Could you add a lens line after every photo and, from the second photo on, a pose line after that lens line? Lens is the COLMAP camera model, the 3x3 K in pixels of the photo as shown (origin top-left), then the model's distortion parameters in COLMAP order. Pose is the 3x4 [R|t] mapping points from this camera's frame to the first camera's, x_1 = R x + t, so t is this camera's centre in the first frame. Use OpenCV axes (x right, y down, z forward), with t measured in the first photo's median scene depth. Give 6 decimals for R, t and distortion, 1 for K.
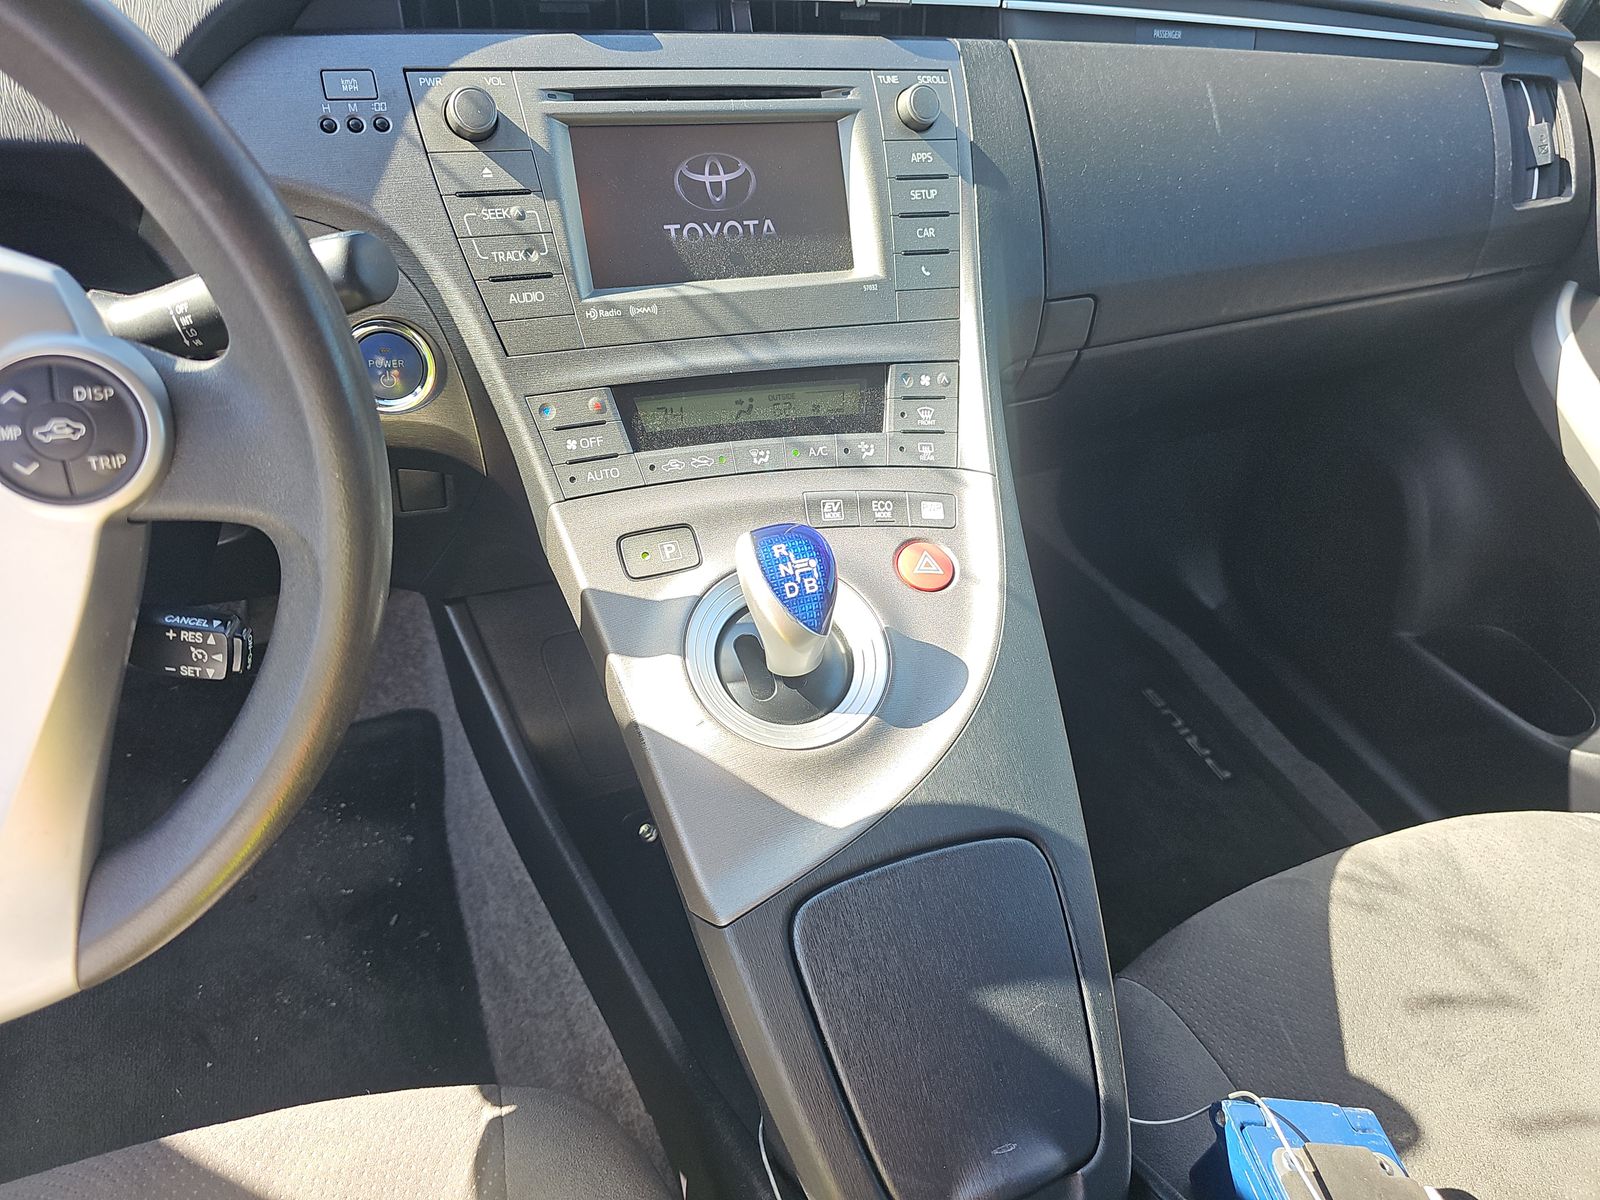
lens RADIAL K [[1077.4, 0, 793.1], [0, 1077.4, 600.4], [0, 0, 1]] dist [0.020427, -0.004568]
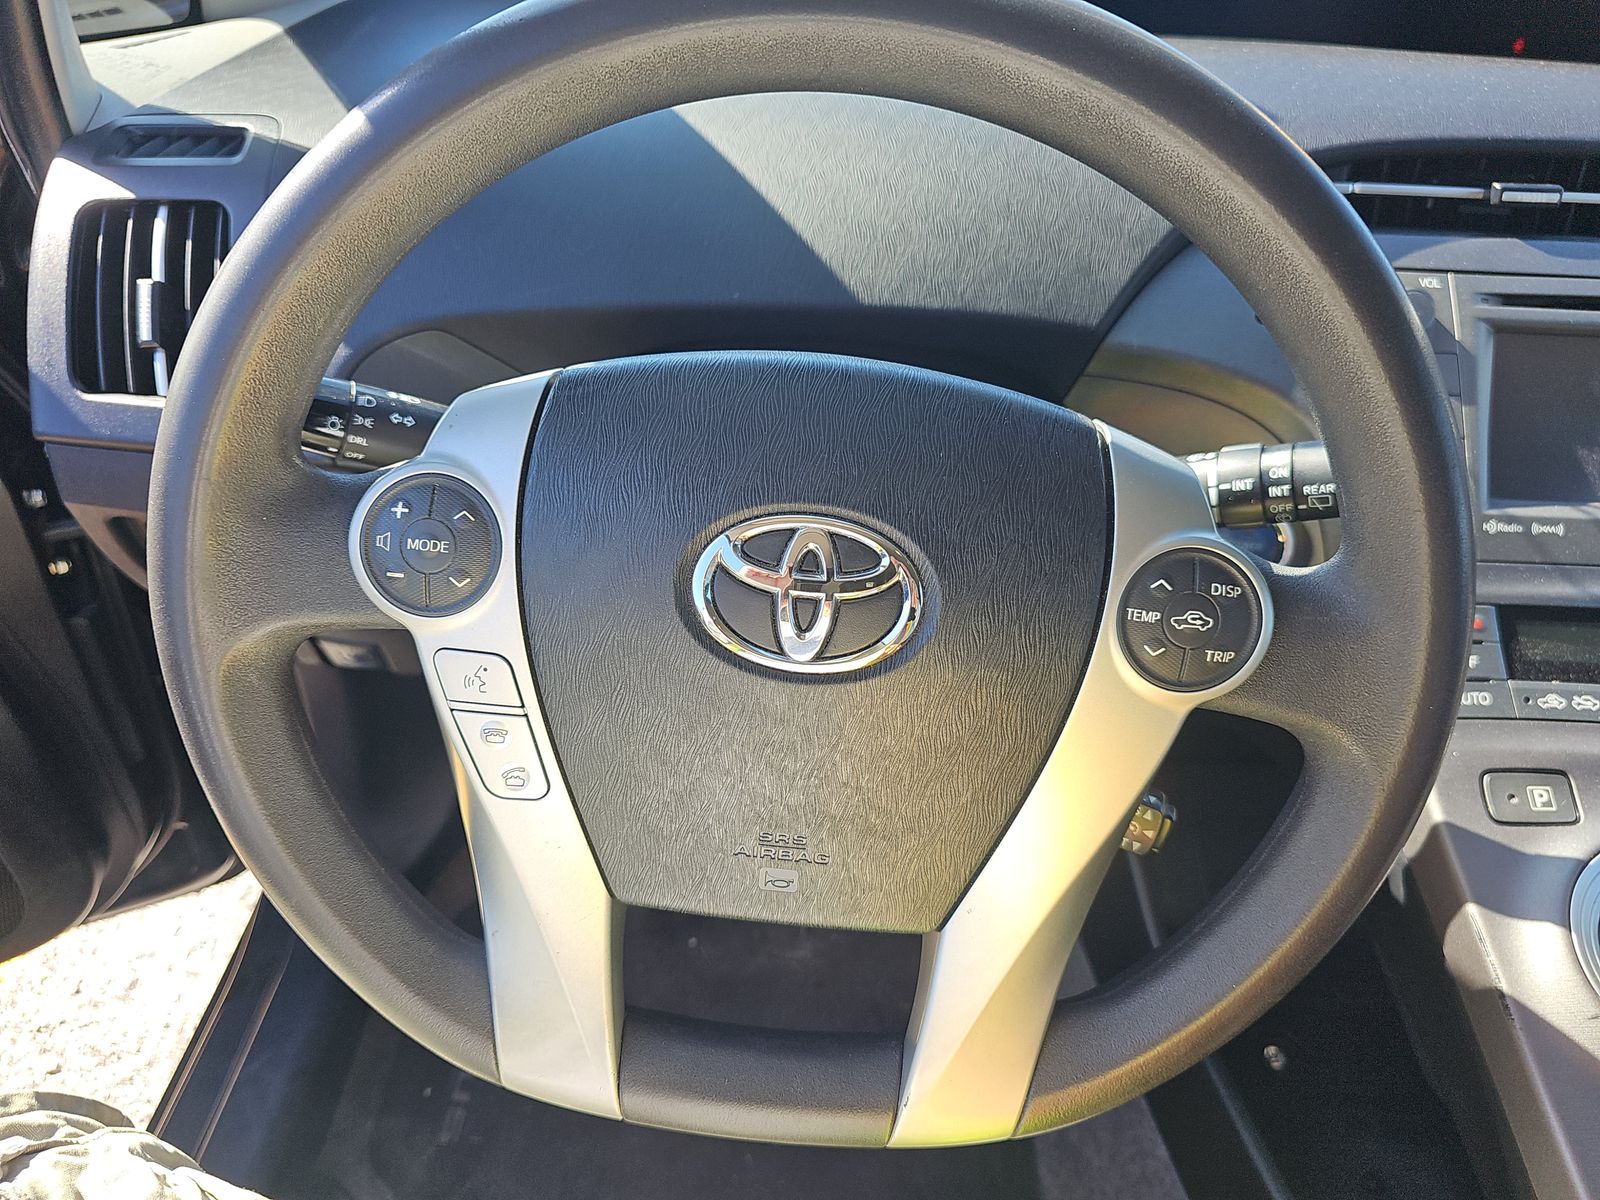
lens RADIAL K [[1077.4, 0, 795.4], [0, 1077.4, 597.9], [0, 0, 1]] dist [0.020427, -0.004568]
pose [[0.922045, 0.170865, -0.347330, -0.398966], [-0.207791, 0.975541, -0.071708, -0.015029], [0.326582, 0.138290, 0.934997, -0.055100]]
